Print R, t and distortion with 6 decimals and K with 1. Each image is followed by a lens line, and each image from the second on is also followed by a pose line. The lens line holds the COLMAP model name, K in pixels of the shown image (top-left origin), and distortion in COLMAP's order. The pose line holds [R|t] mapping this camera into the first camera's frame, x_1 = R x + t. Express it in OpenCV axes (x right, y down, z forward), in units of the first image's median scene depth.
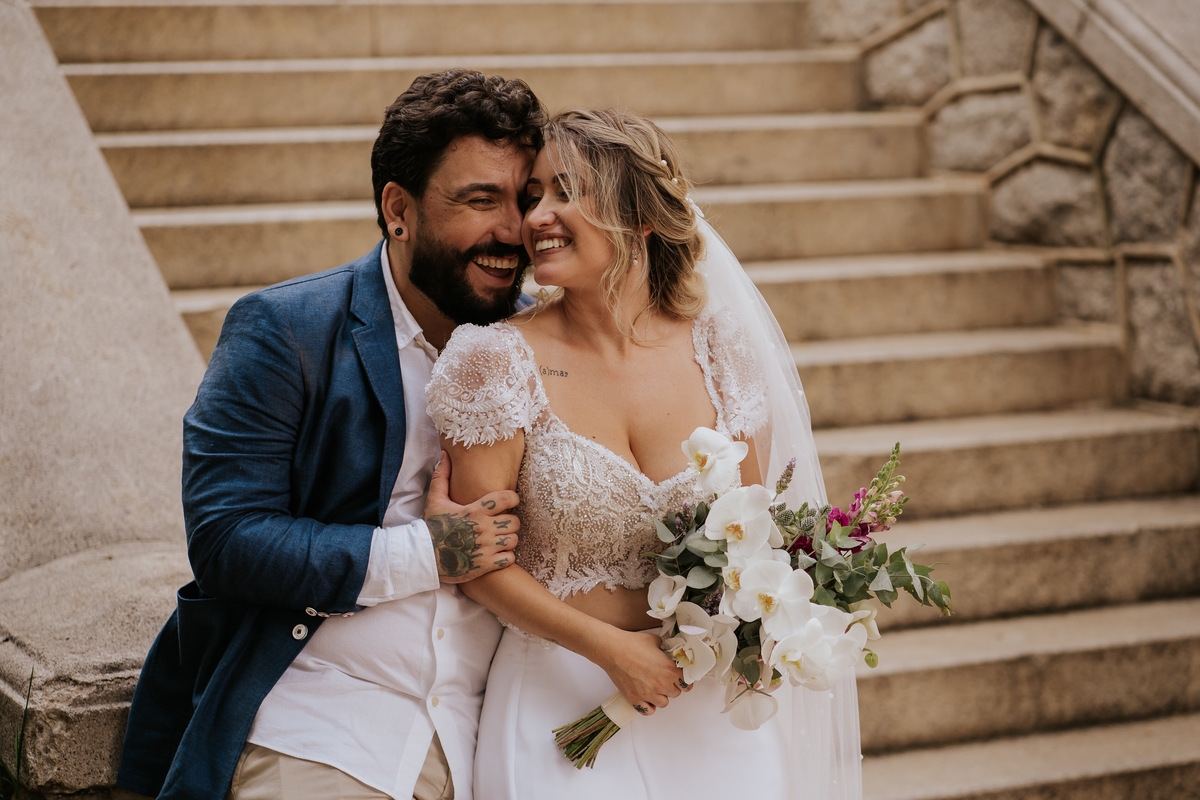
lens RADIAL K [[2833.6, 0, 600.0], [0, 2833.6, 400.0], [0, 0, 1]] dist [0.104025, 0.928276]
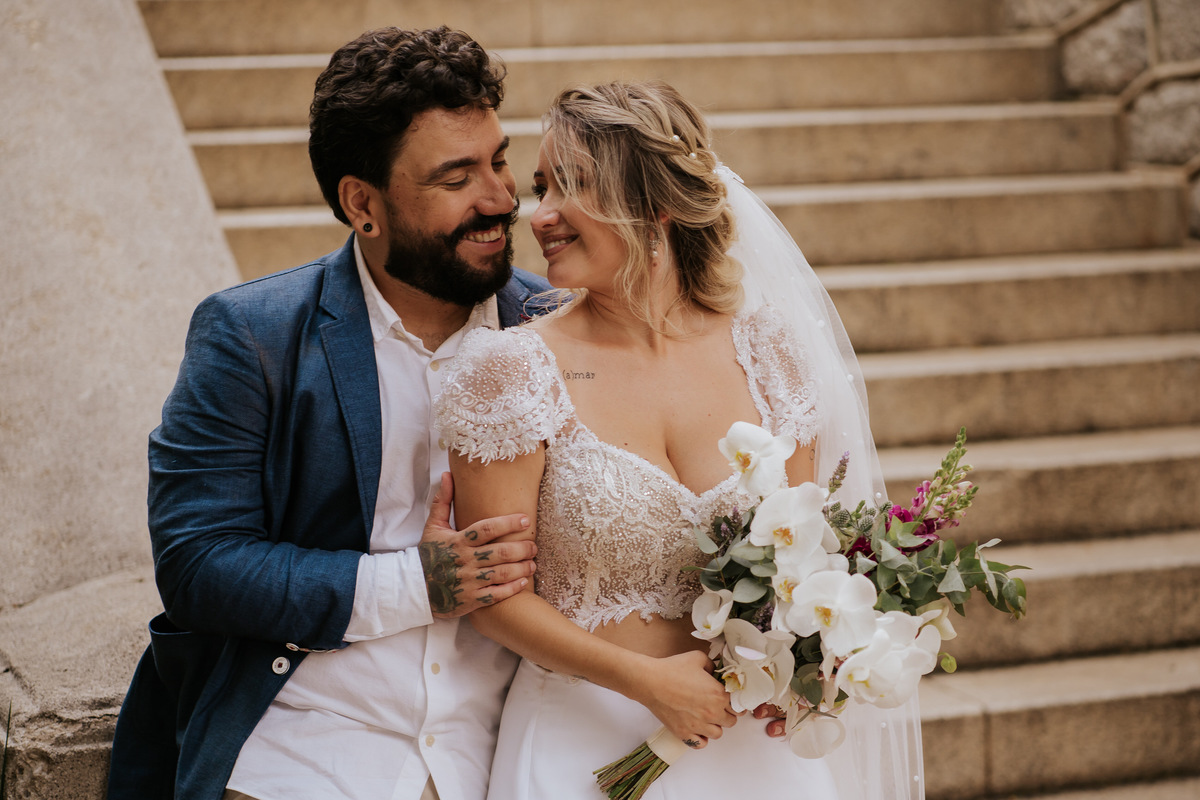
lens RADIAL K [[2856.3, 0, 676.8], [0, 2856.3, 400.2], [0, 0, 1]] dist [0.008626, 0.948707]
pose [[0.996860, -0.002368, -0.079145, 0.060241], [0.001950, 0.999984, -0.005357, 0.002155], [0.079157, 0.005185, 0.996849, 0.076864]]
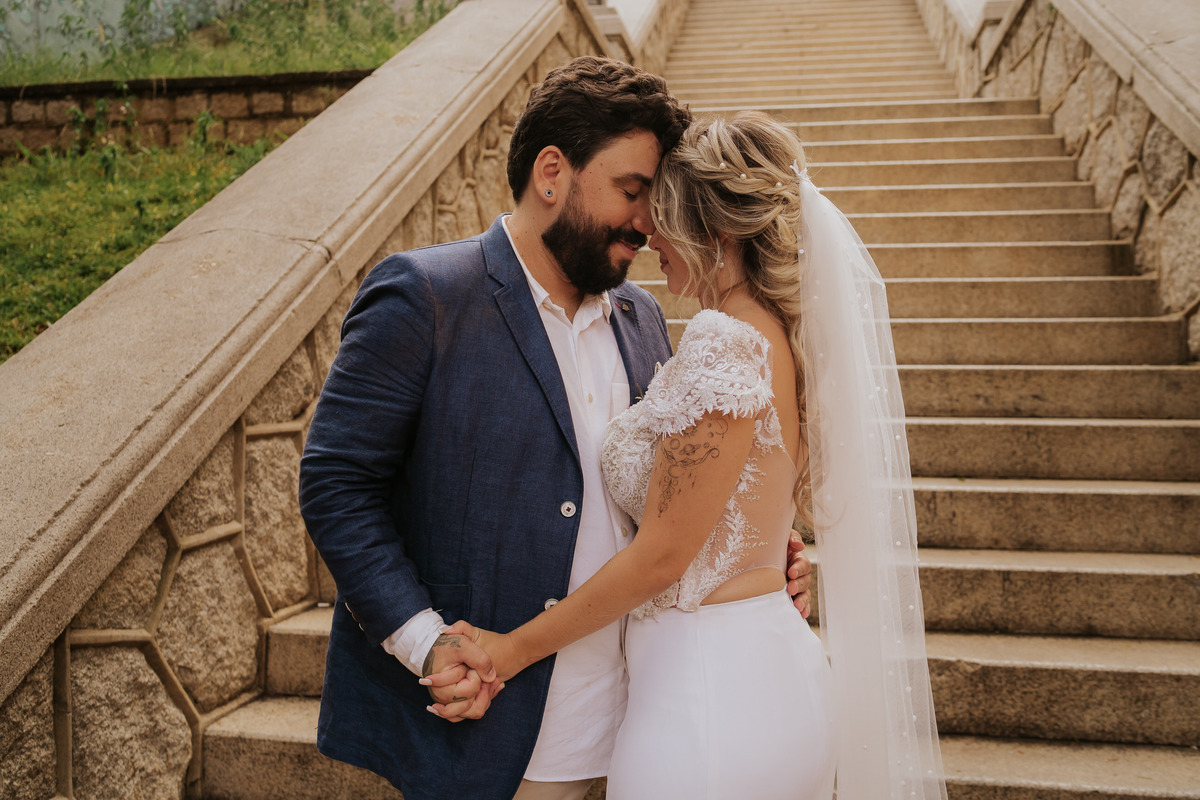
lens RADIAL K [[1140.1, 0, 655.9], [0, 1140.1, 400.1], [0, 0, 1]] dist [0.006945, -0.017719]
pose [[0.829628, 0.022517, -0.557862, 0.256991], [-0.087101, 0.992172, -0.089487, -0.032687], [0.551480, 0.122831, 0.825095, 0.685661]]
